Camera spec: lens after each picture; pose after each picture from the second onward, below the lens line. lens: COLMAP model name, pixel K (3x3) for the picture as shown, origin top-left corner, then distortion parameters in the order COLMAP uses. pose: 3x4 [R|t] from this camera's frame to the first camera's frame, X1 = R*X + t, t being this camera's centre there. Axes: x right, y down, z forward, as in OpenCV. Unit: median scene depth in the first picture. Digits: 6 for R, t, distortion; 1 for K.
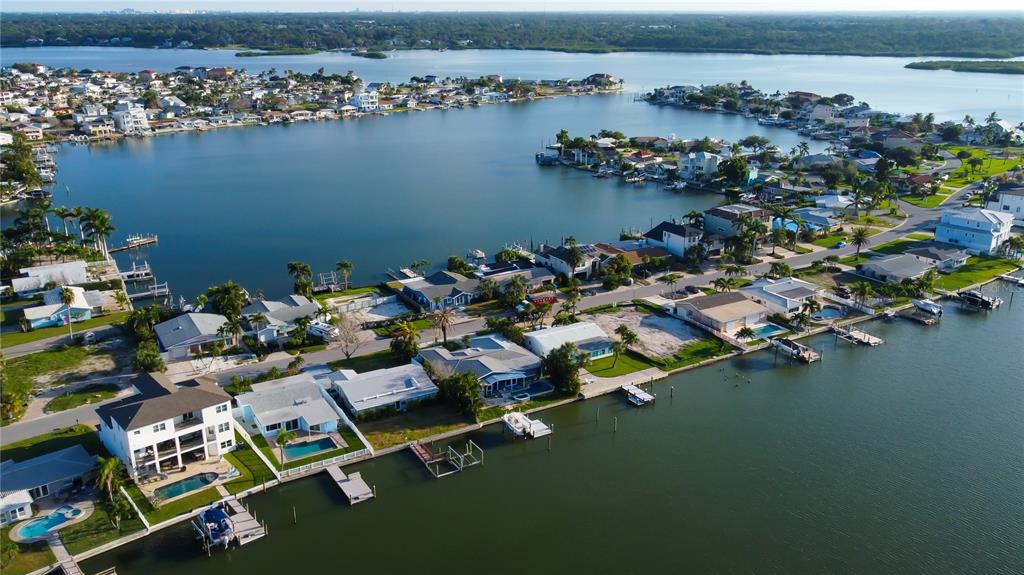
lens RADIAL K [[823.8, 0, 540.0], [0, 823.8, 286.6], [0, 0, 1]] dist [-0.014440, 0.075566]
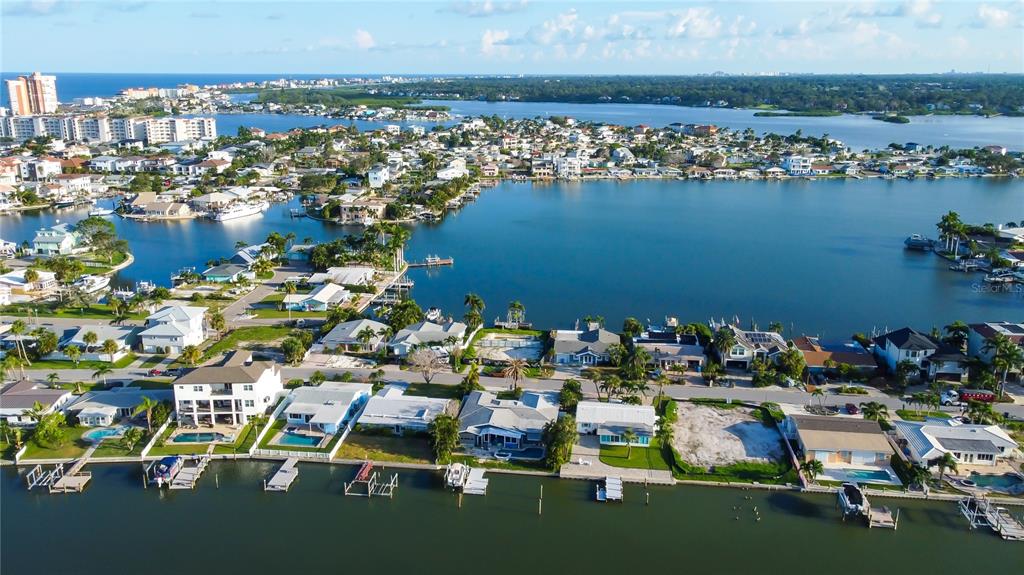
lens RADIAL K [[823.8, 0, 540.0], [0, 823.8, 286.6], [0, 0, 1]] dist [-0.014440, 0.075566]
pose [[0.791001, 0.158410, -0.590951, 0.551161], [-0.198742, 0.980046, -0.003310, -0.070185], [0.578635, 0.120065, 0.806701, 0.187260]]
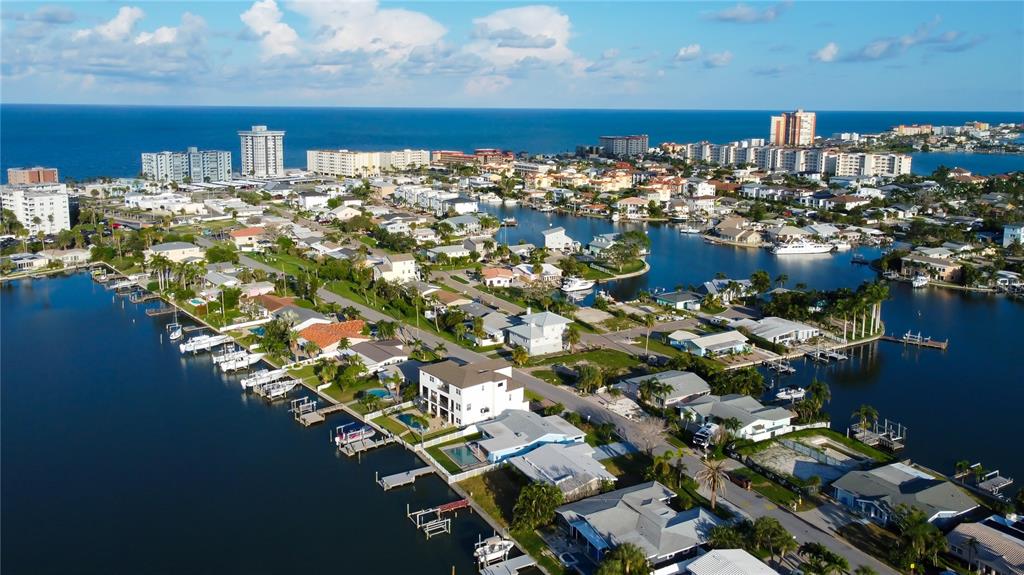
lens RADIAL K [[823.8, 0, 540.0], [0, 823.8, 286.6], [0, 0, 1]] dist [-0.014440, 0.075566]
pose [[-0.048250, 0.214880, -0.975448, 0.681129], [-0.328579, 0.918817, 0.218658, -0.268683], [0.943243, 0.331062, 0.026272, 0.840478]]
